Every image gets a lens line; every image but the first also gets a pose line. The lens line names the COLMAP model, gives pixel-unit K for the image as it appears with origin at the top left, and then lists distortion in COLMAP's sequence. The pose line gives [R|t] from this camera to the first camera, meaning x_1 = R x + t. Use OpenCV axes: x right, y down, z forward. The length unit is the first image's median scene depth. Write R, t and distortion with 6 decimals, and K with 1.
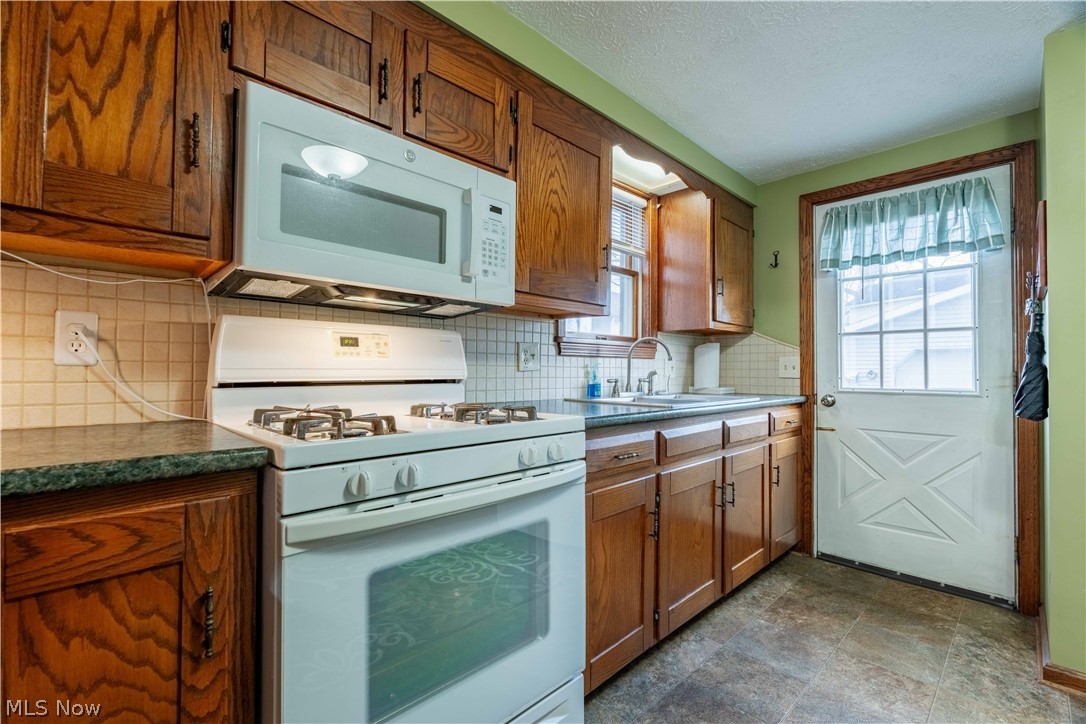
lens RADIAL K [[473.2, 0, 543.0], [0, 473.2, 362.0], [0, 0, 1]] dist [-0.001472, -0.000645]
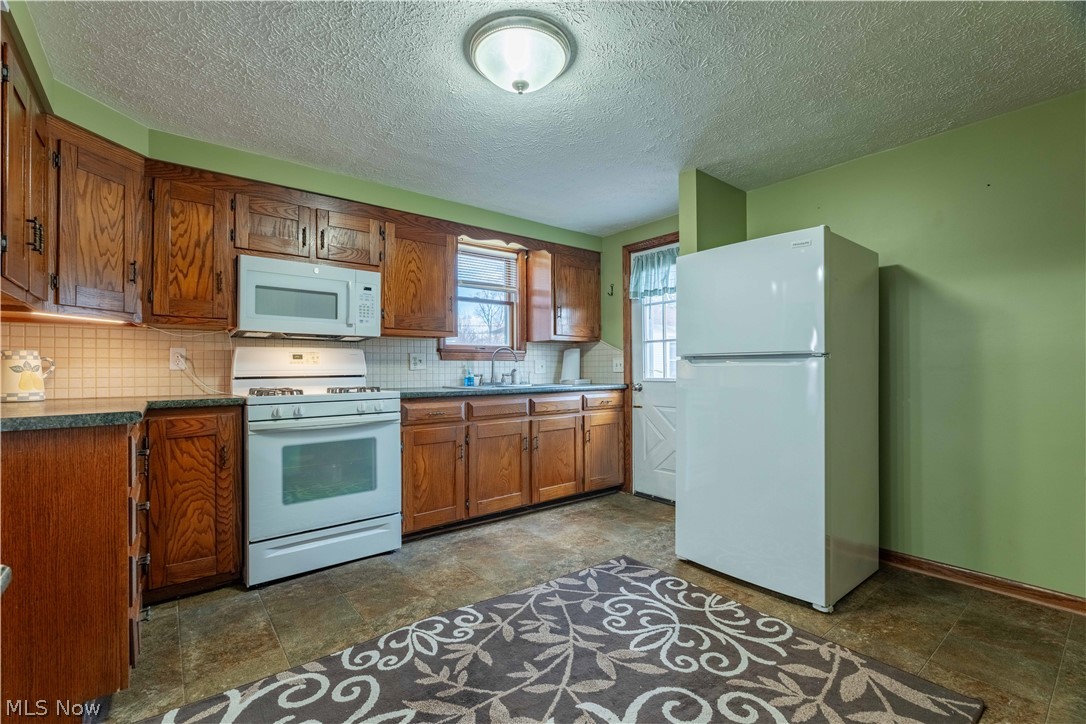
lens RADIAL K [[488.2, 0, 543.0], [0, 488.2, 362.0], [0, 0, 1]] dist [-0.005176, -0.000439]
pose [[0.994837, -0.016023, -0.100216, 0.573935], [0.016264, 0.999866, 0.001586, -0.004646], [0.100177, -0.003208, 0.994964, -0.661945]]
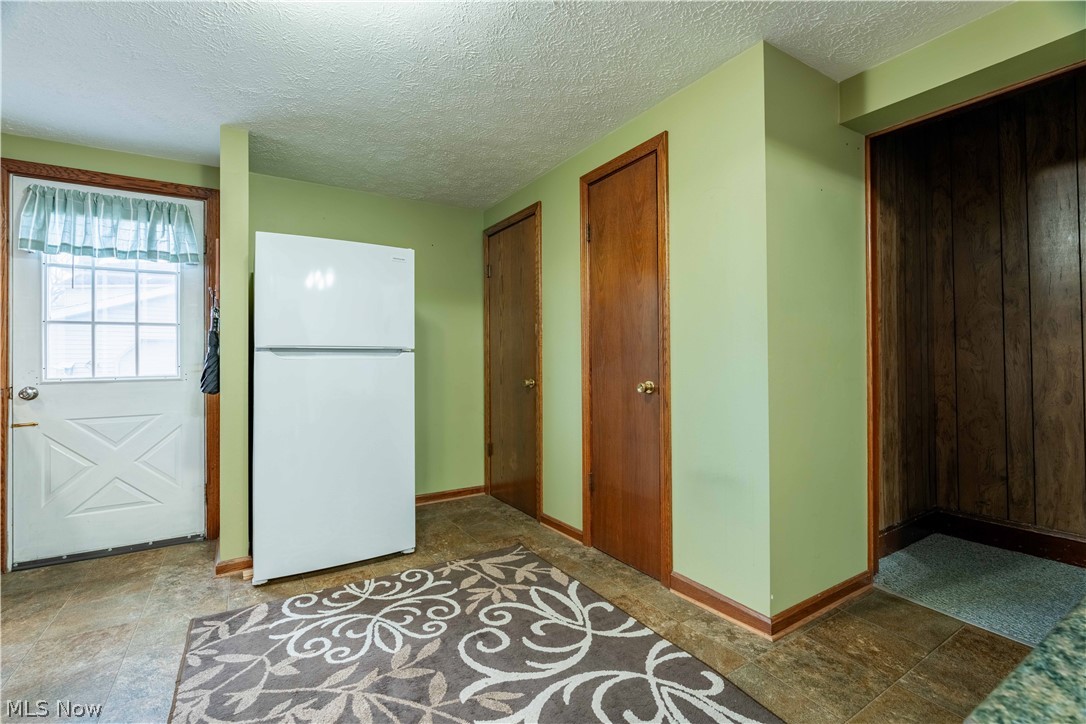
lens RADIAL K [[473.5, 0, 541.6], [0, 473.5, 354.6], [0, 0, 1]] dist [-0.004019, -0.001122]
pose [[0.204188, 0.001724, 0.978930, -0.104381], [-0.007335, 0.999973, -0.000231, -0.000231], [-0.978904, -0.007133, 0.204195, -0.192401]]
